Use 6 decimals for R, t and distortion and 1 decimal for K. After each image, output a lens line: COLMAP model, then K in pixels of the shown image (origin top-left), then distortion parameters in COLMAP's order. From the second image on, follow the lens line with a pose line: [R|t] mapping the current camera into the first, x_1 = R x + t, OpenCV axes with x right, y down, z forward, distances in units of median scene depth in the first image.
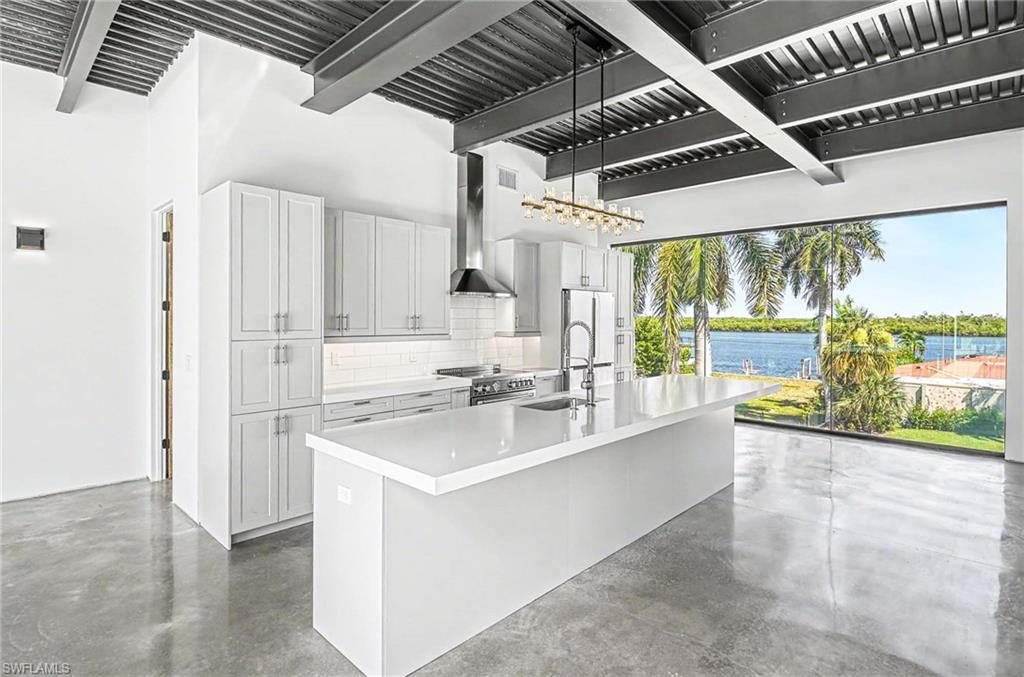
lens RADIAL K [[475.2, 0, 516.7], [0, 475.2, 331.1], [0, 0, 1]] dist [-0.000323, -0.000005]
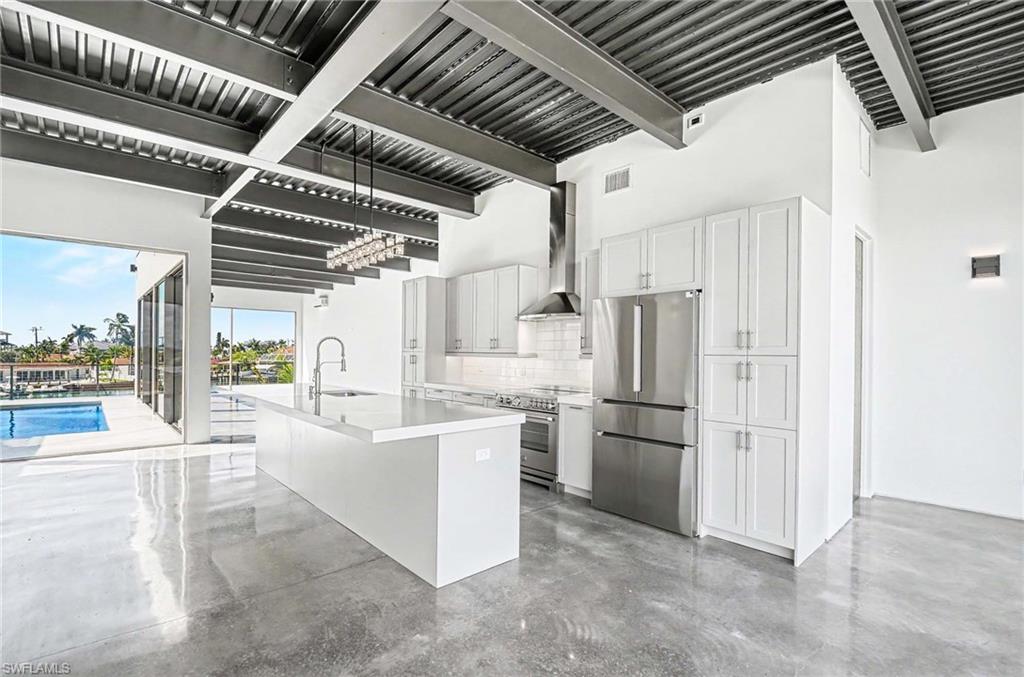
lens RADIAL K [[475.2, 0, 516.7], [0, 475.2, 331.1], [0, 0, 1]] dist [-0.000323, -0.000005]
pose [[-0.098572, -0.036371, -0.994465, 0.893189], [-0.019434, 0.999212, -0.034618, -0.006458], [0.994940, 0.015914, -0.099202, 0.948868]]
